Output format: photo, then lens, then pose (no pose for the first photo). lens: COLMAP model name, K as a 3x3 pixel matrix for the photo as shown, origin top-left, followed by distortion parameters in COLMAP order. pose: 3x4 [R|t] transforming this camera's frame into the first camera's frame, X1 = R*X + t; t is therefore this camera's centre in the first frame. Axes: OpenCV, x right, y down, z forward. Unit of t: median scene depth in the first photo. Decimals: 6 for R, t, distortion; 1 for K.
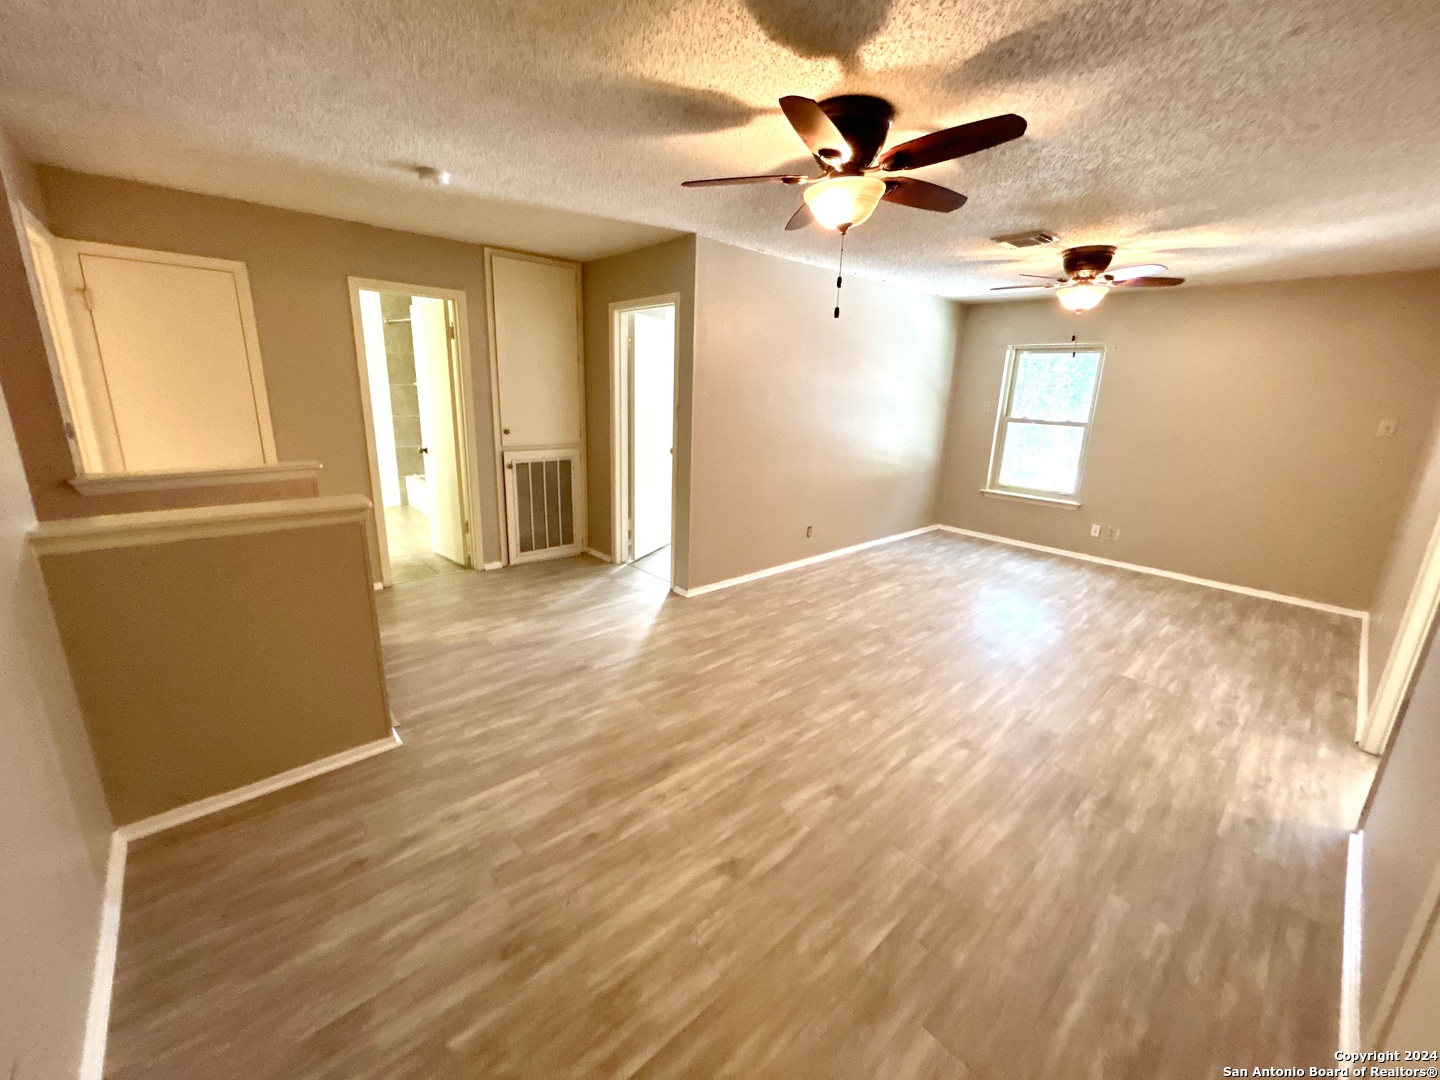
lens RADIAL K [[578.1, 0, 719.0], [0, 578.1, 538.6], [0, 0, 1]] dist [-0.003062, 0.003185]
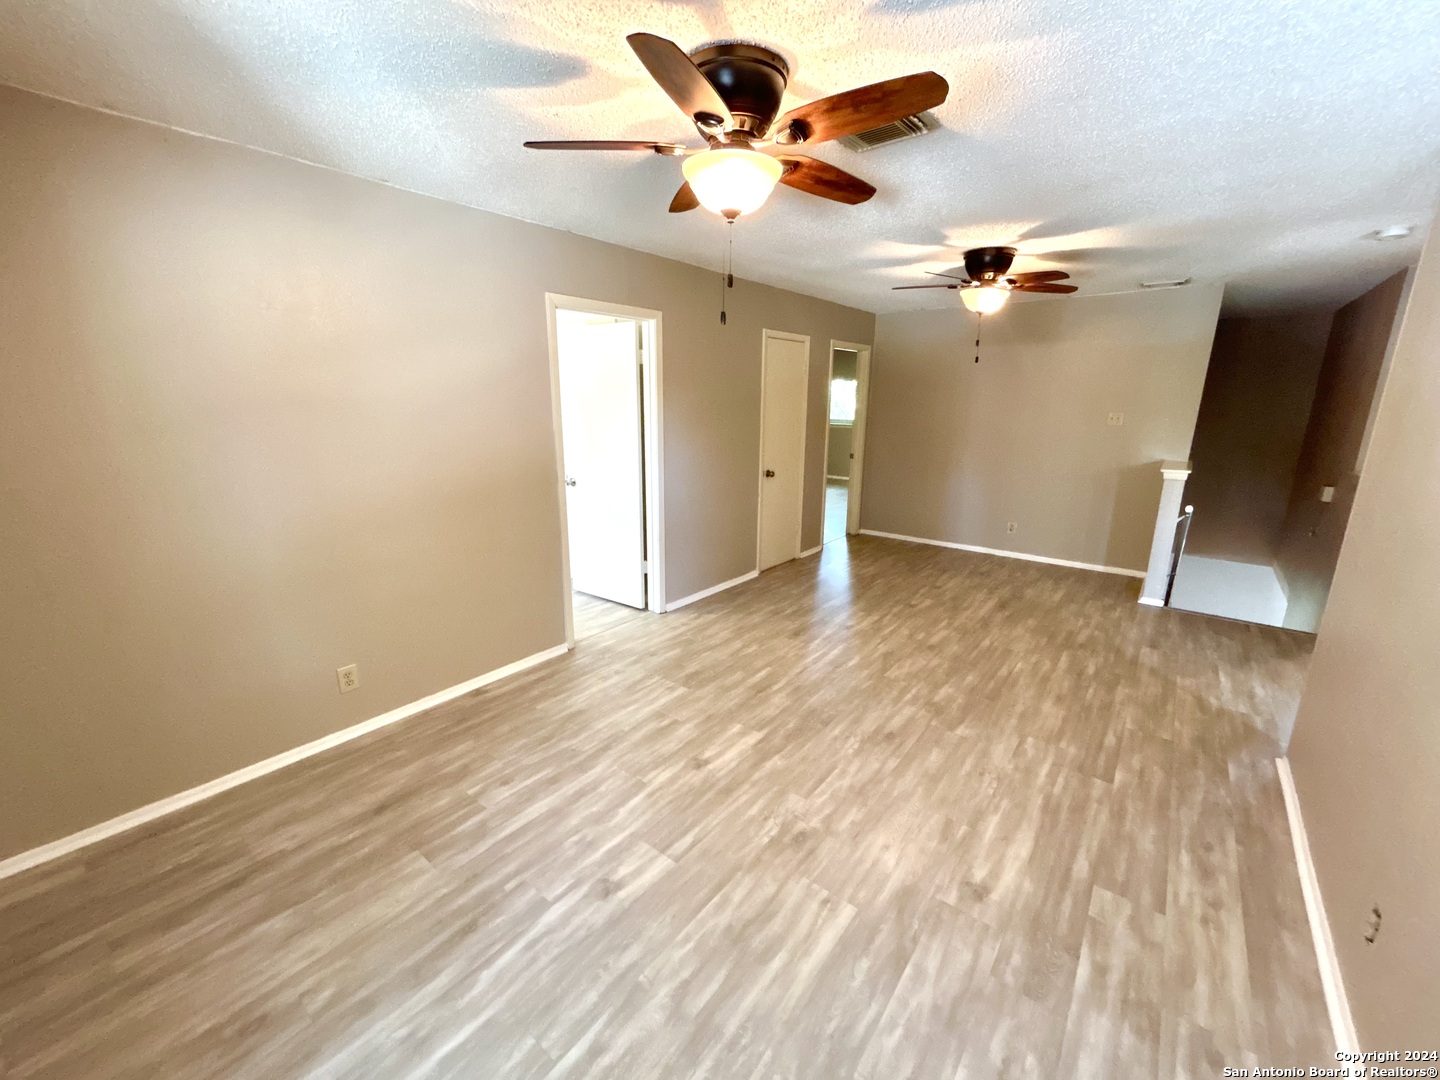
lens RADIAL K [[578.1, 0, 719.0], [0, 578.1, 538.6], [0, 0, 1]] dist [-0.003062, 0.003185]
pose [[-0.986859, -0.003687, -0.161540, 0.850801], [-0.081502, 0.874605, 0.477936, -0.472031], [0.139522, 0.484822, -0.863413, 1.813678]]
